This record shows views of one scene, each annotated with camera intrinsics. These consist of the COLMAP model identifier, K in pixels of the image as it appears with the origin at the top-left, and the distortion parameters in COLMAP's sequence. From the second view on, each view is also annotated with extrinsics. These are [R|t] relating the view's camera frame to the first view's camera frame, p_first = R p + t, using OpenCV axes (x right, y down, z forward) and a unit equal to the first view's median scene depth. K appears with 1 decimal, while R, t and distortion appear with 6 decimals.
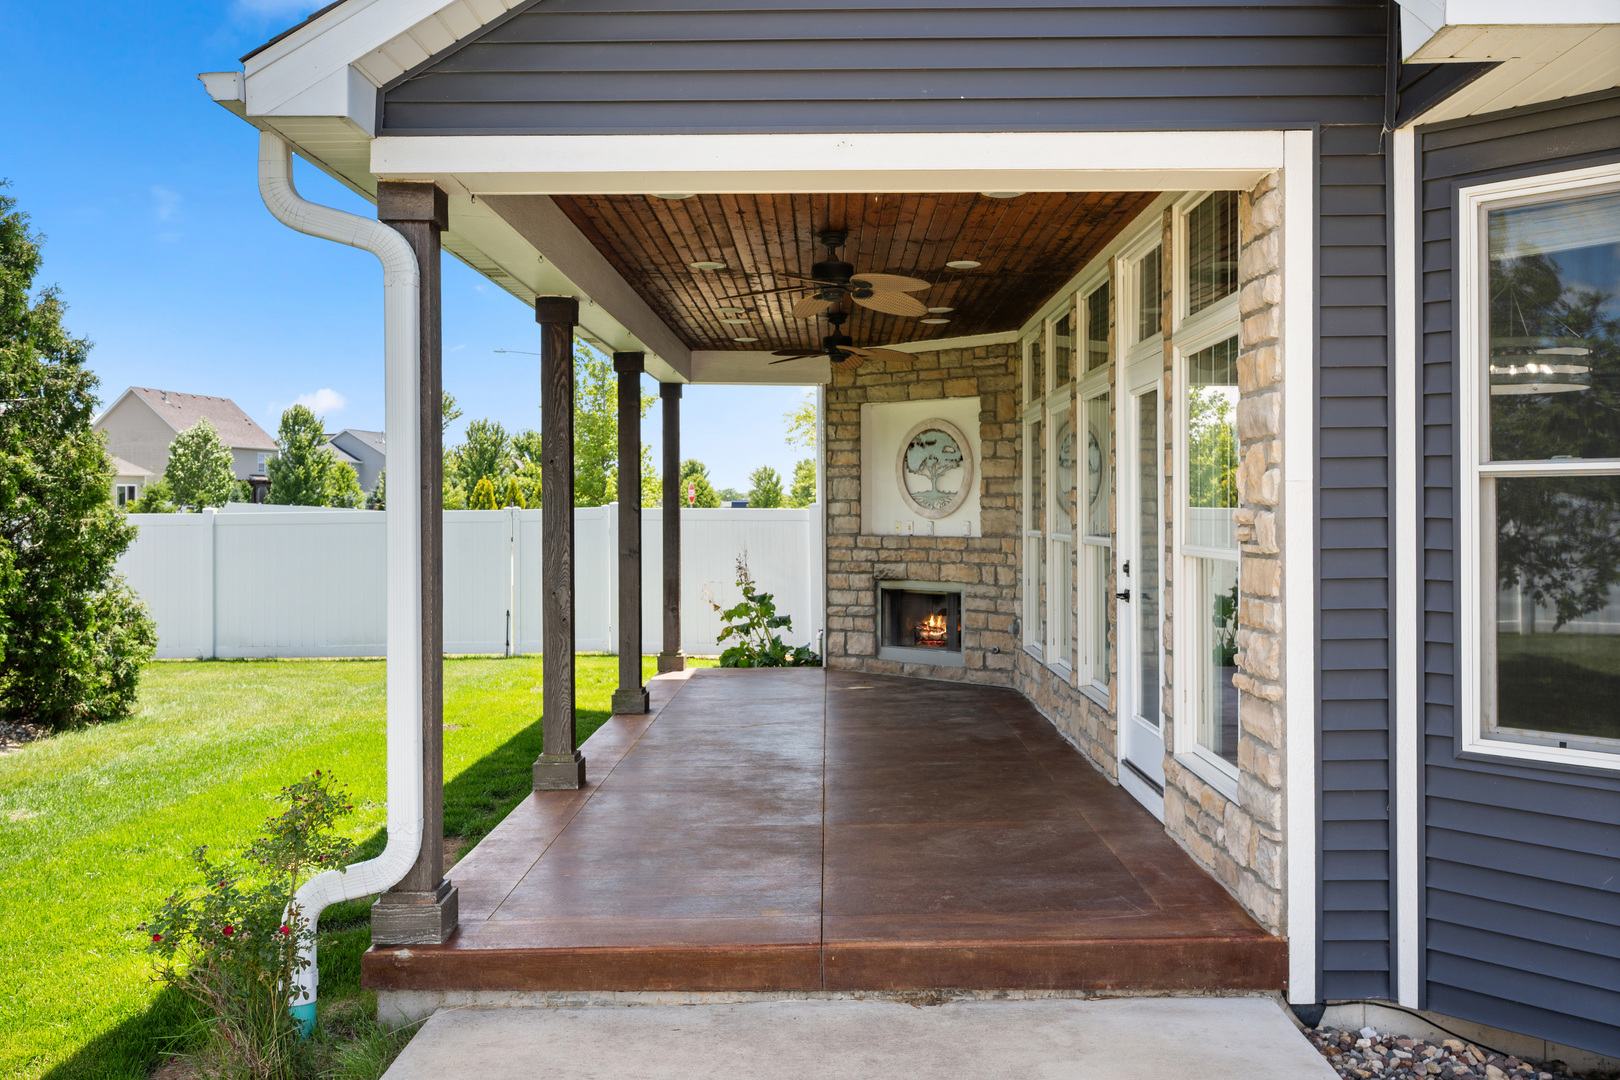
lens RADIAL K [[1404.0, 0, 810.0], [0, 1404.0, 540.0], [0, 0, 1]] dist [0.007657, 0.006142]
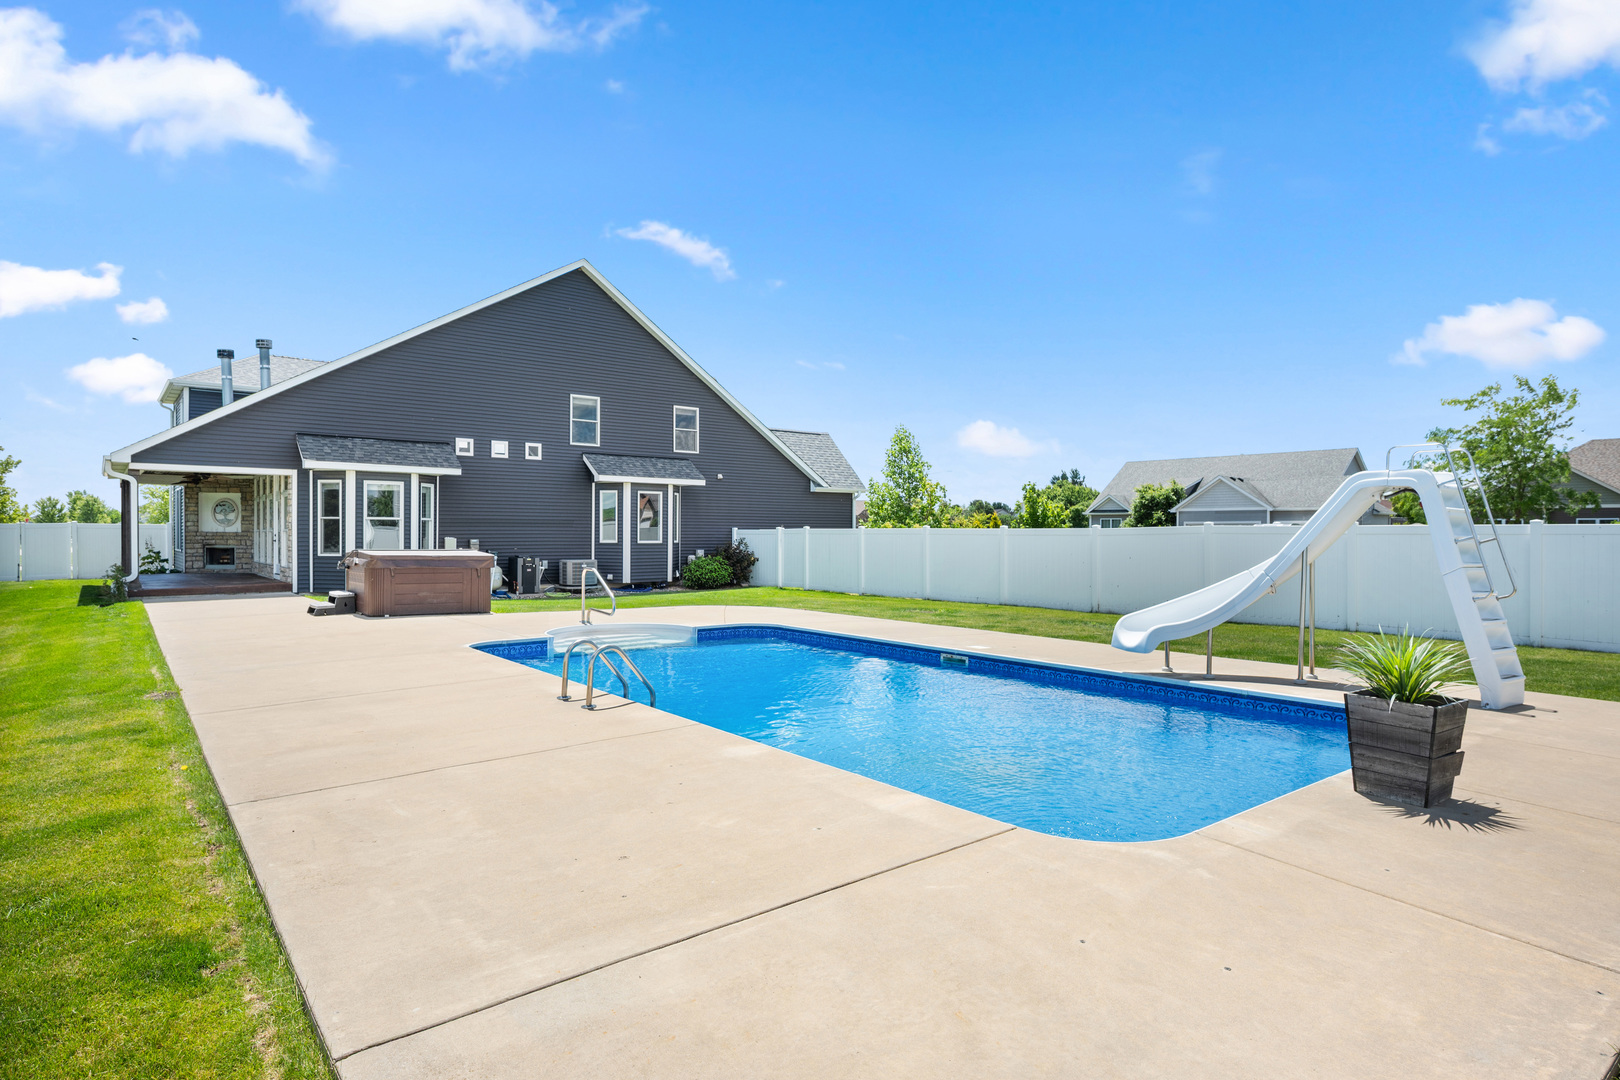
lens RADIAL K [[884.6, 0, 810.0], [0, 884.6, 540.0], [0, 0, 1]] dist [-0.001831, -0.000376]
pose [[0.767920, 0.002384, 0.640542, -0.206398], [0.006847, 0.999905, -0.011930, 0.054438], [-0.640510, 0.013547, 0.767831, -1.649121]]
